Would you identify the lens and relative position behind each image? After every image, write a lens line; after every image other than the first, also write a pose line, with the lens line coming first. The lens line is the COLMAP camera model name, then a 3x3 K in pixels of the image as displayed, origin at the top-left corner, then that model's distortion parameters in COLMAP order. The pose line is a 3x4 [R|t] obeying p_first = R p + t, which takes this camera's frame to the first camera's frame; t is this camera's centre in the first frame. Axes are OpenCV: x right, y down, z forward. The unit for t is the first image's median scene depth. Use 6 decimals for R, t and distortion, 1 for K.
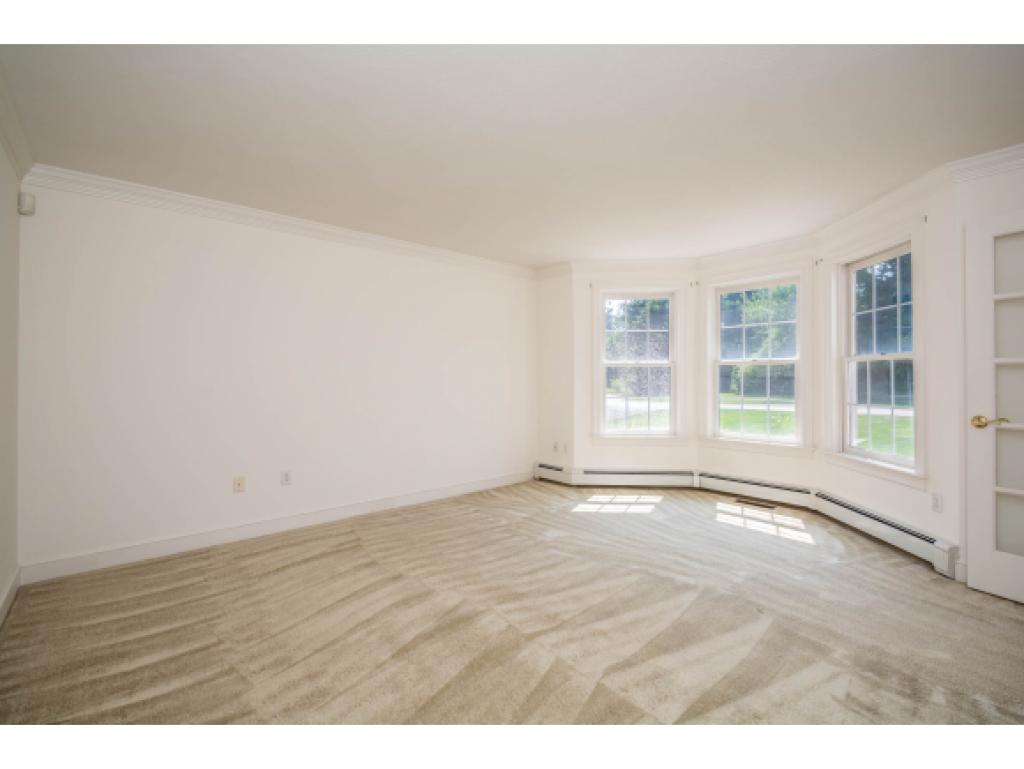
lens RADIAL K [[450.1, 0, 507.6], [0, 450.1, 381.4], [0, 0, 1]] dist [-0.001206, -0.000236]
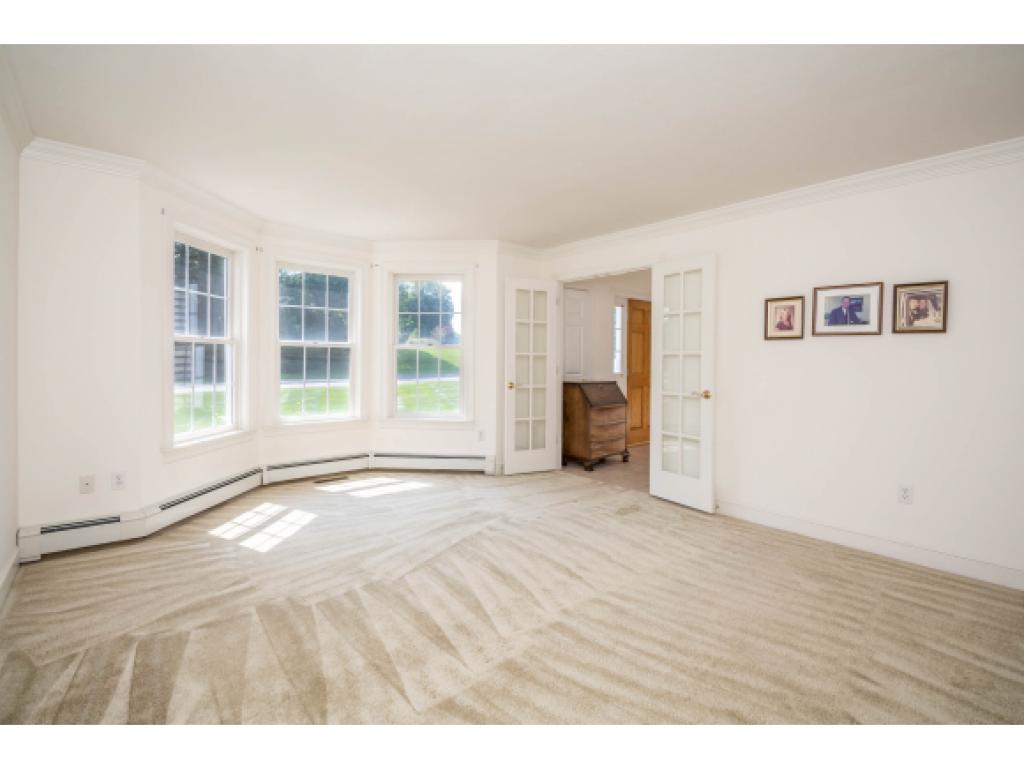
lens RADIAL K [[450.1, 0, 507.6], [0, 450.1, 381.4], [0, 0, 1]] dist [-0.001206, -0.000236]
pose [[0.024829, -0.039611, 0.998907, -0.502236], [-0.002551, 0.999209, 0.039686, -0.001855], [-0.999688, -0.003534, 0.024708, 0.576573]]
